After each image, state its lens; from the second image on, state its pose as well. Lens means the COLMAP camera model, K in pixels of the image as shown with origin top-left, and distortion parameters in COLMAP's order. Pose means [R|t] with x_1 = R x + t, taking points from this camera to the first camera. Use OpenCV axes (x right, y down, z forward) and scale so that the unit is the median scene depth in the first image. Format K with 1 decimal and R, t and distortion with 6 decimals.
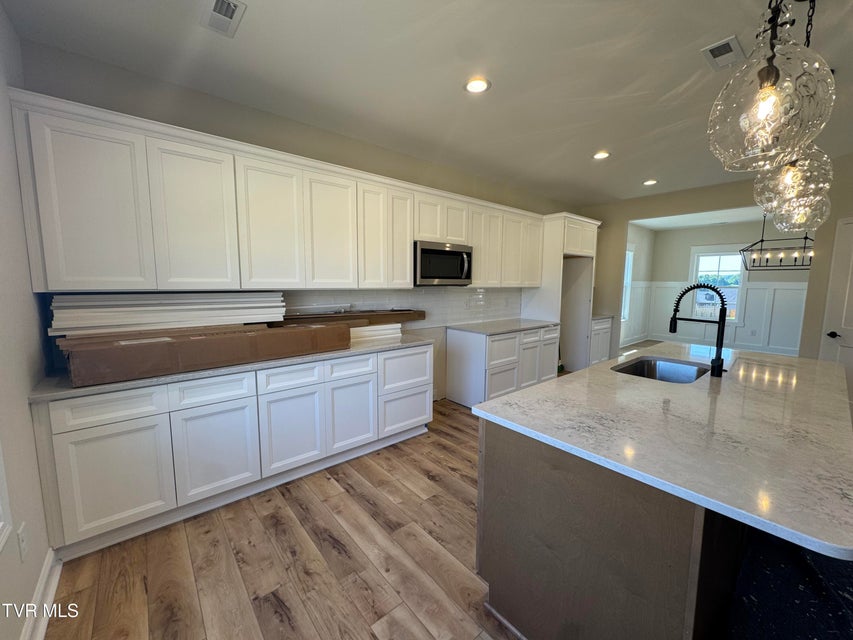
lens RADIAL K [[342.0, 0, 428.3], [0, 342.0, 317.8], [0, 0, 1]] dist [-0.001642, 0.000642]
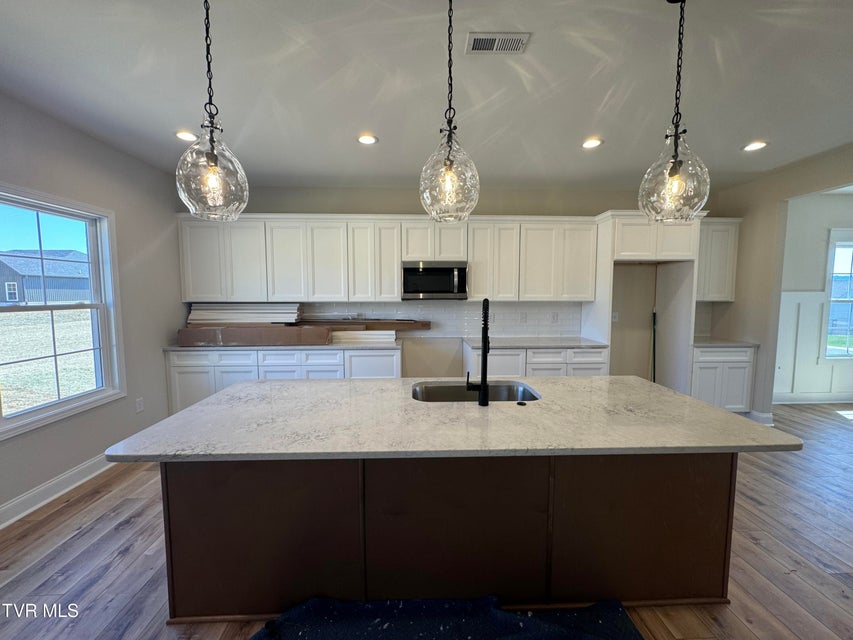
lens RADIAL K [[342.0, 0, 427.7], [0, 342.0, 320.5], [0, 0, 1]] dist [-0.001642, 0.000642]
pose [[0.784959, 0.040450, -0.618226, 0.811952], [-0.058301, 0.998261, -0.008709, -0.017592], [0.616799, 0.042880, 0.785952, 0.140628]]
